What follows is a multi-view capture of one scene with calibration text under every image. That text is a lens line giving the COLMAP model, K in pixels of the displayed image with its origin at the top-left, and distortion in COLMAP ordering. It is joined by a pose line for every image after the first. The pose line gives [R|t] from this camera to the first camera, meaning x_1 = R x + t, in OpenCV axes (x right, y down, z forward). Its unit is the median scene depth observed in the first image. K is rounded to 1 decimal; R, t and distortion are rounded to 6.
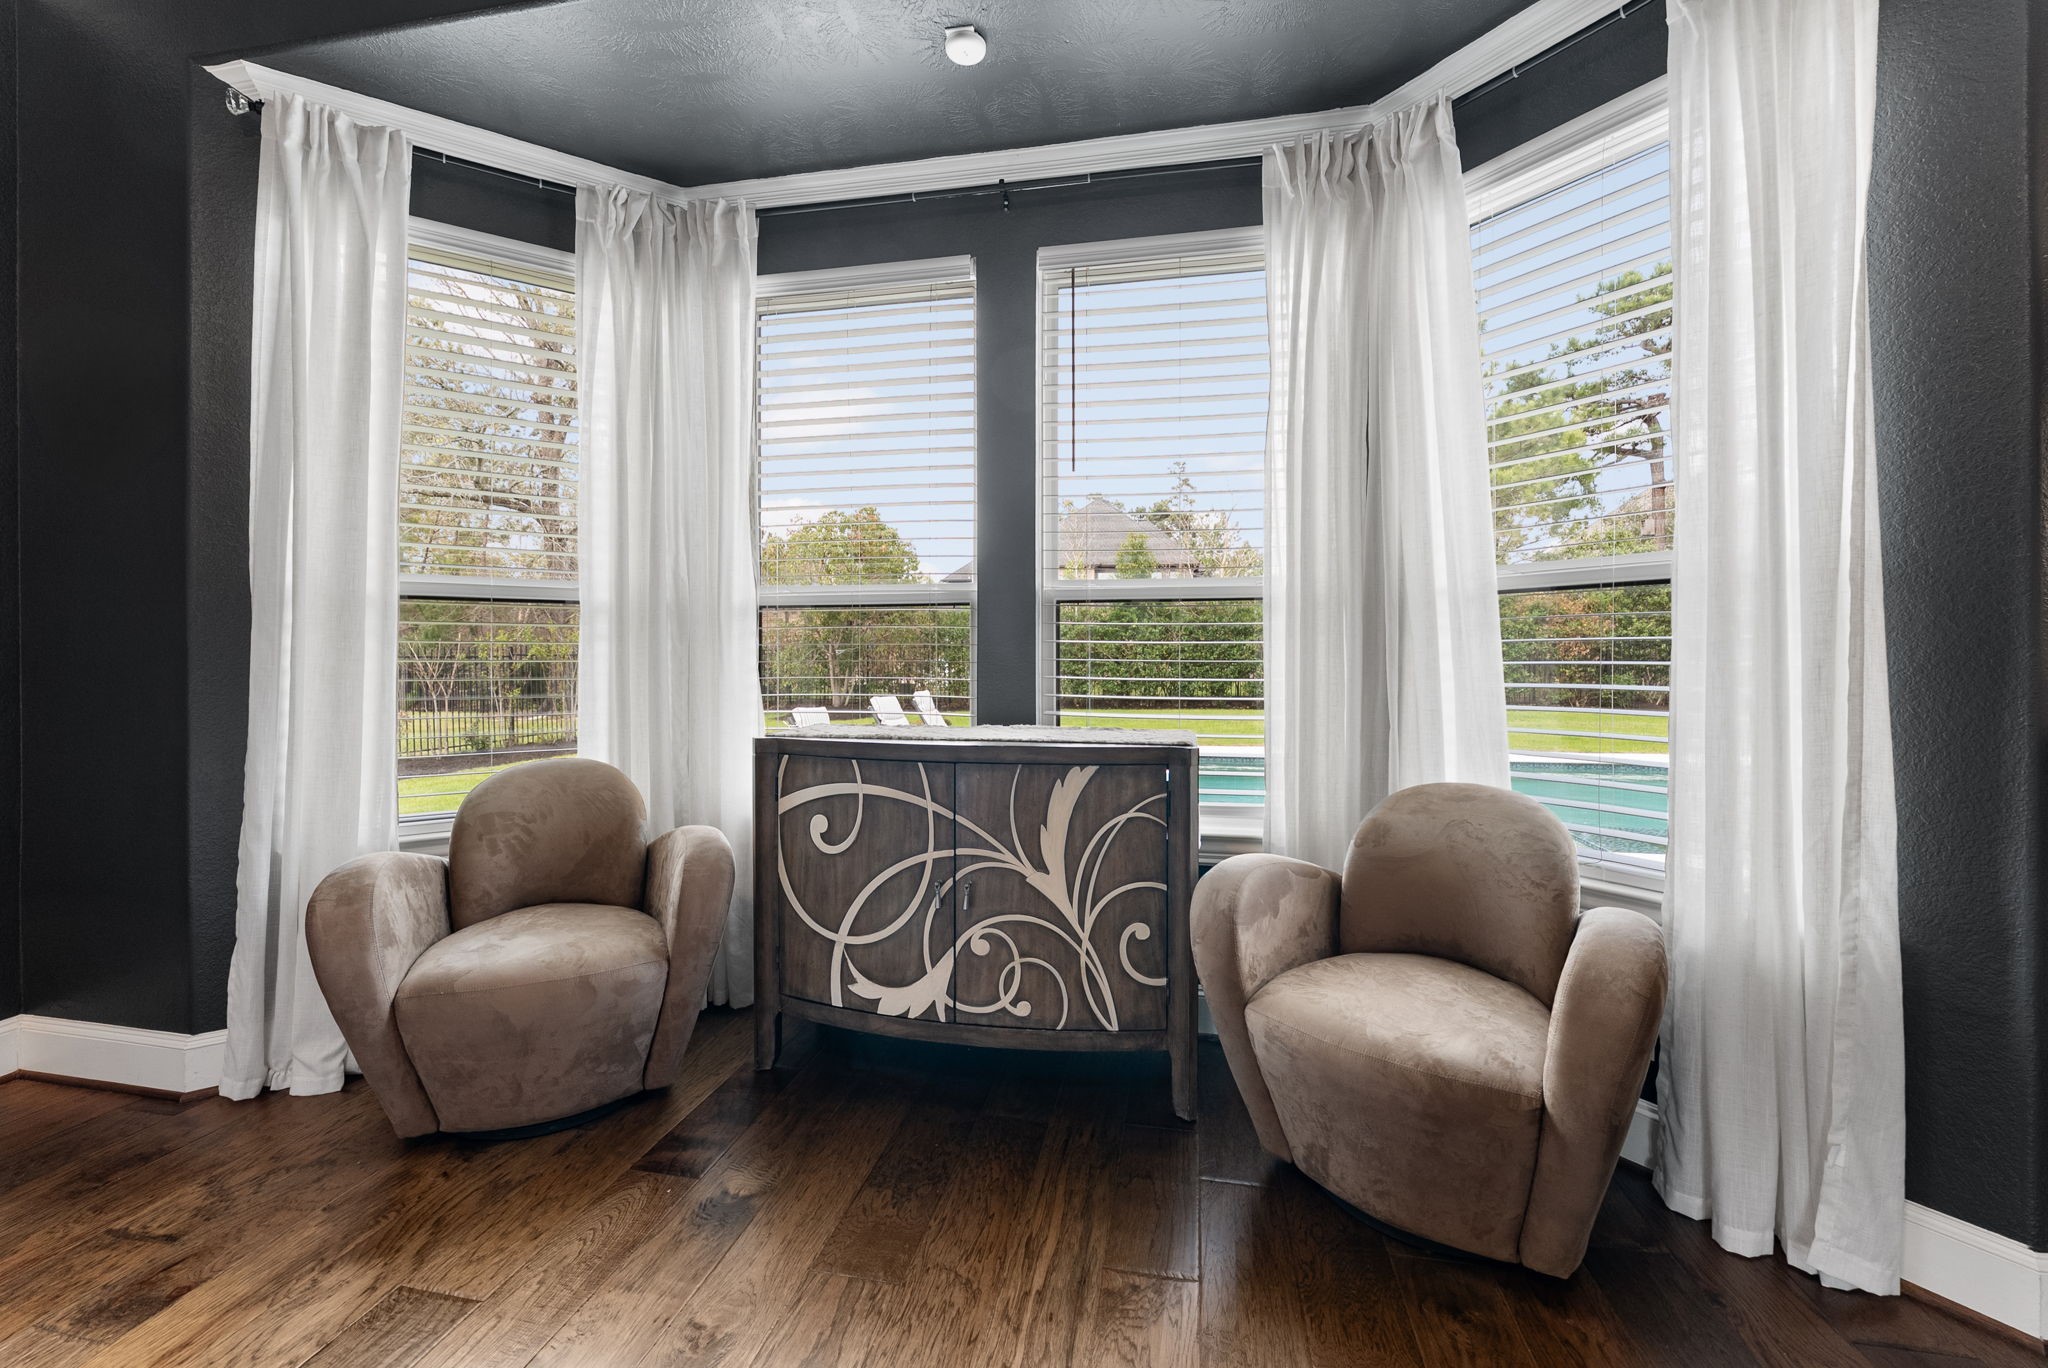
lens RADIAL K [[823.9, 0, 1029.5], [0, 823.9, 687.3], [0, 0, 1]] dist [-0.001500, -0.000346]
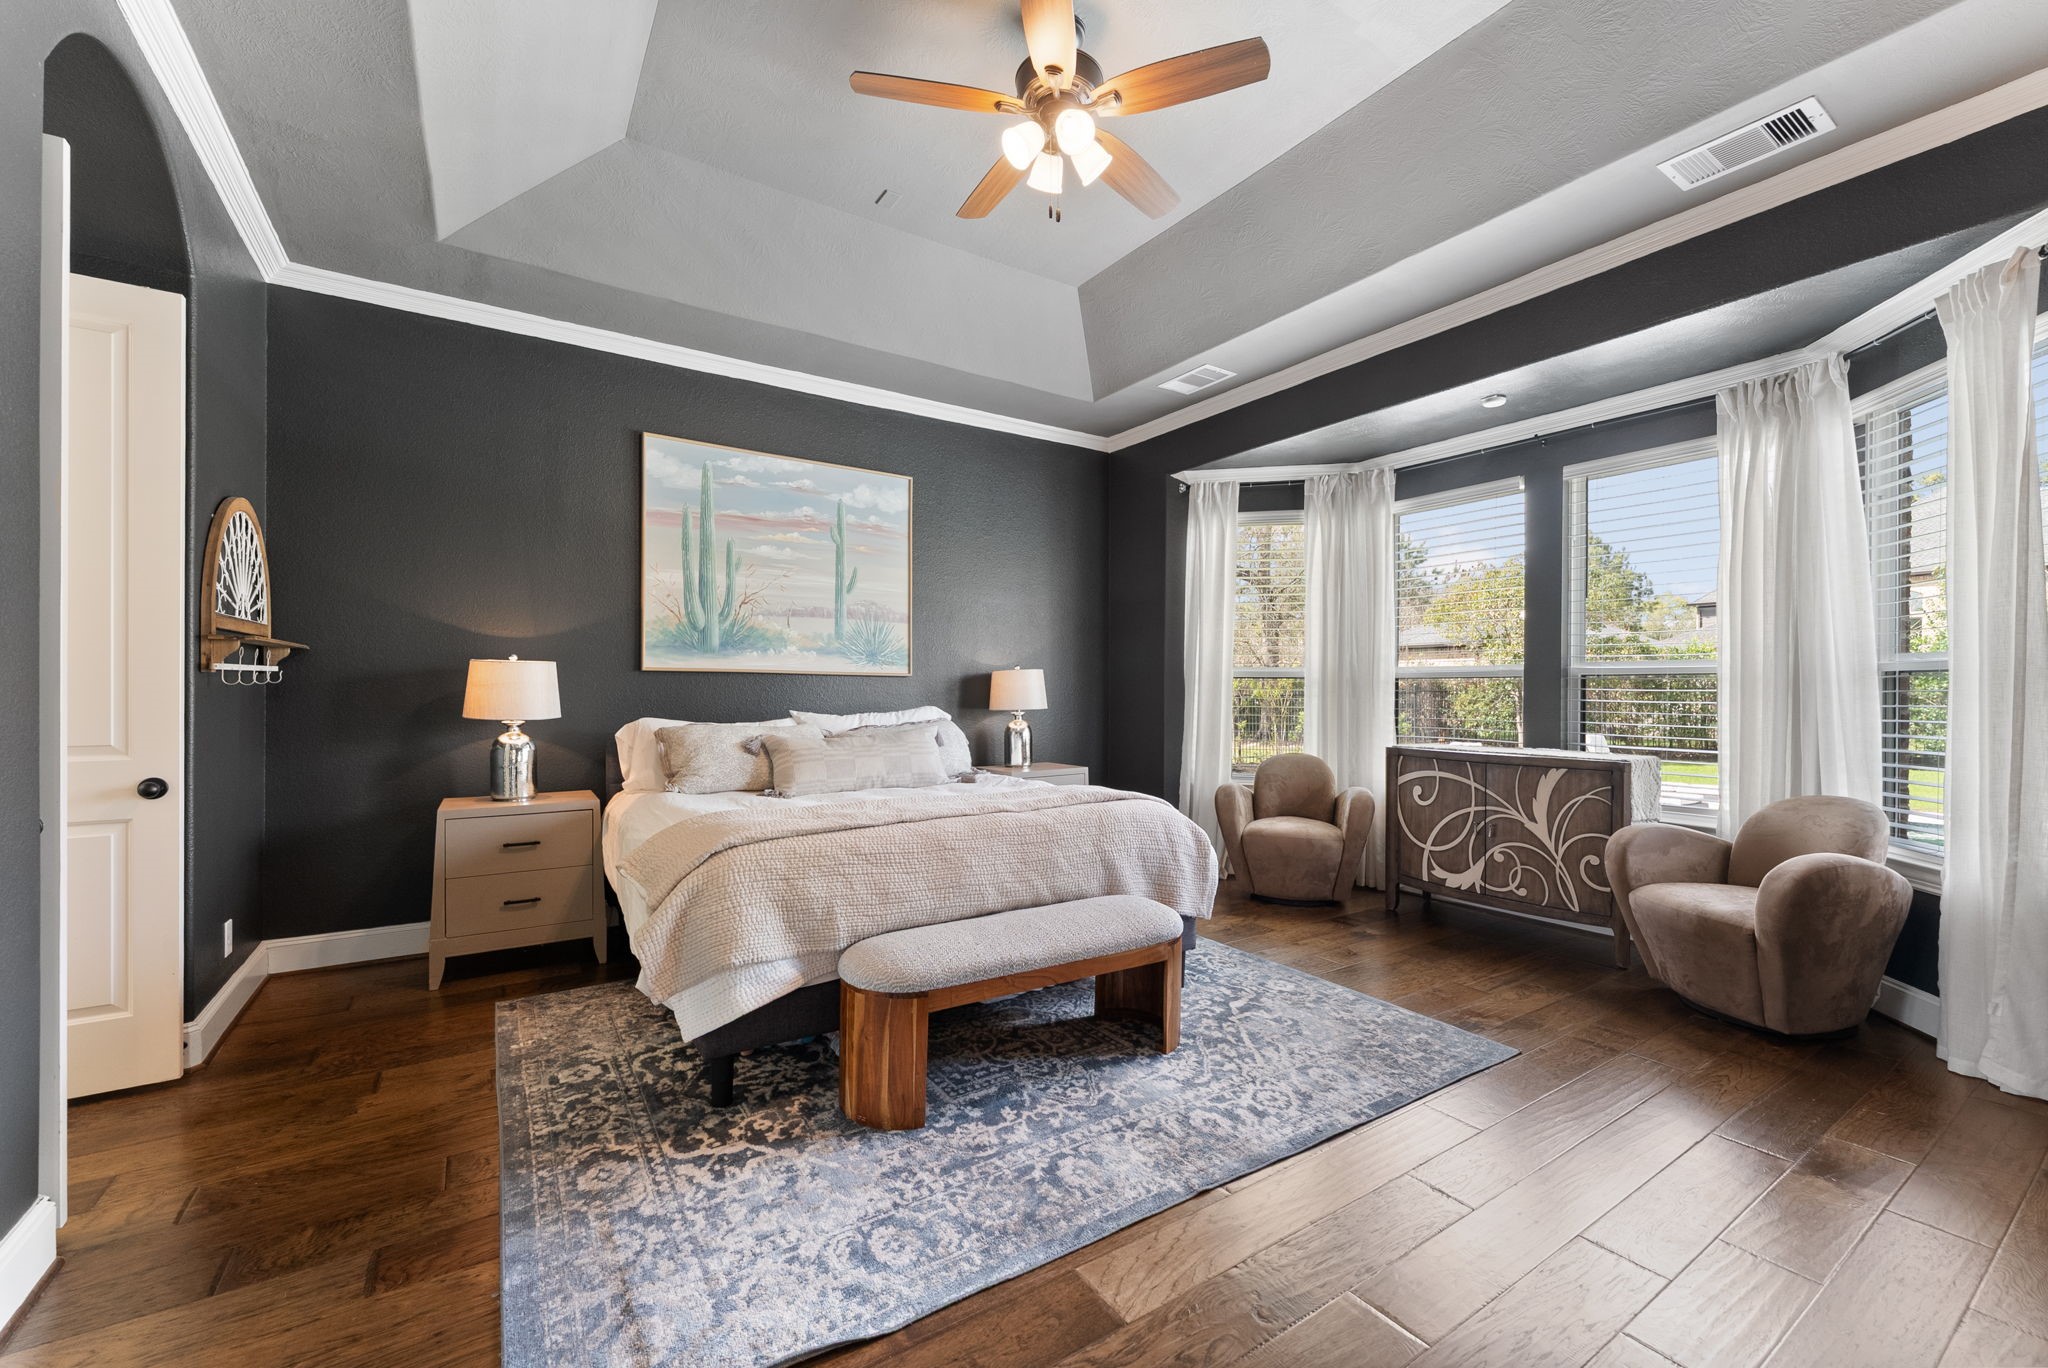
lens RADIAL K [[836.8, 0, 1021.0], [0, 836.8, 668.0], [0, 0, 1]] dist [0.000783, -0.000064]
pose [[0.699215, -0.017777, -0.714691, 0.554738], [-0.027470, 0.998284, -0.051706, -0.001496], [0.714384, 0.055787, 0.697527, -1.182888]]
